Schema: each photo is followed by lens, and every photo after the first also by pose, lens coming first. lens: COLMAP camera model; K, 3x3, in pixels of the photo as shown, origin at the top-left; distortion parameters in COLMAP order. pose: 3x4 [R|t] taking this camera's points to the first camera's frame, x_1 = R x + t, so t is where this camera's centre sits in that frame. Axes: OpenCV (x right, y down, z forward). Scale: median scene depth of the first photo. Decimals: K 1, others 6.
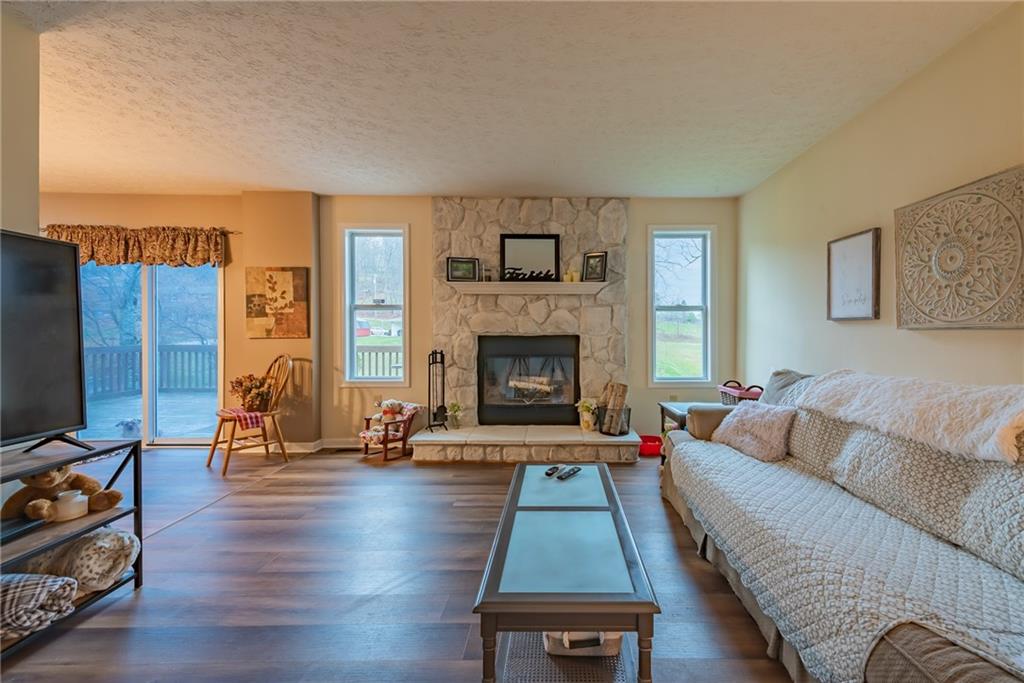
lens RADIAL K [[411.1, 0, 560.7], [0, 411.1, 333.9], [0, 0, 1]] dist [0.016165, -0.003151]
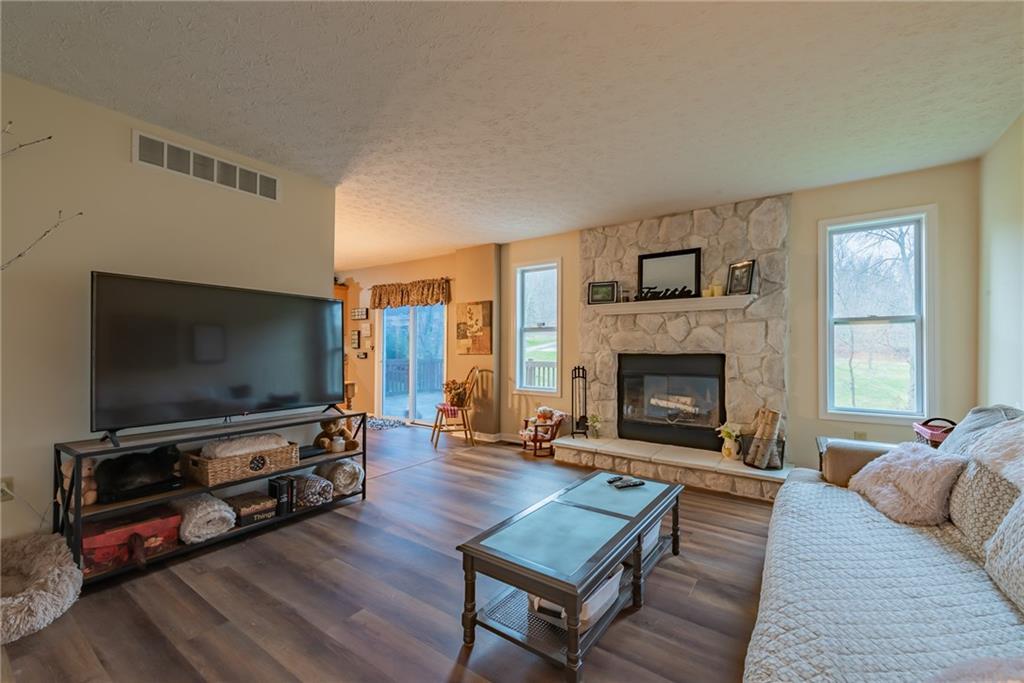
lens RADIAL K [[411.1, 0, 532.3], [0, 411.1, 346.7], [0, 0, 1]] dist [0.016165, -0.003151]
pose [[0.825750, -0.002435, -0.564031, 0.235814], [-0.006217, 0.999891, -0.013418, 0.002367], [0.564002, 0.014587, 0.825645, -0.003819]]
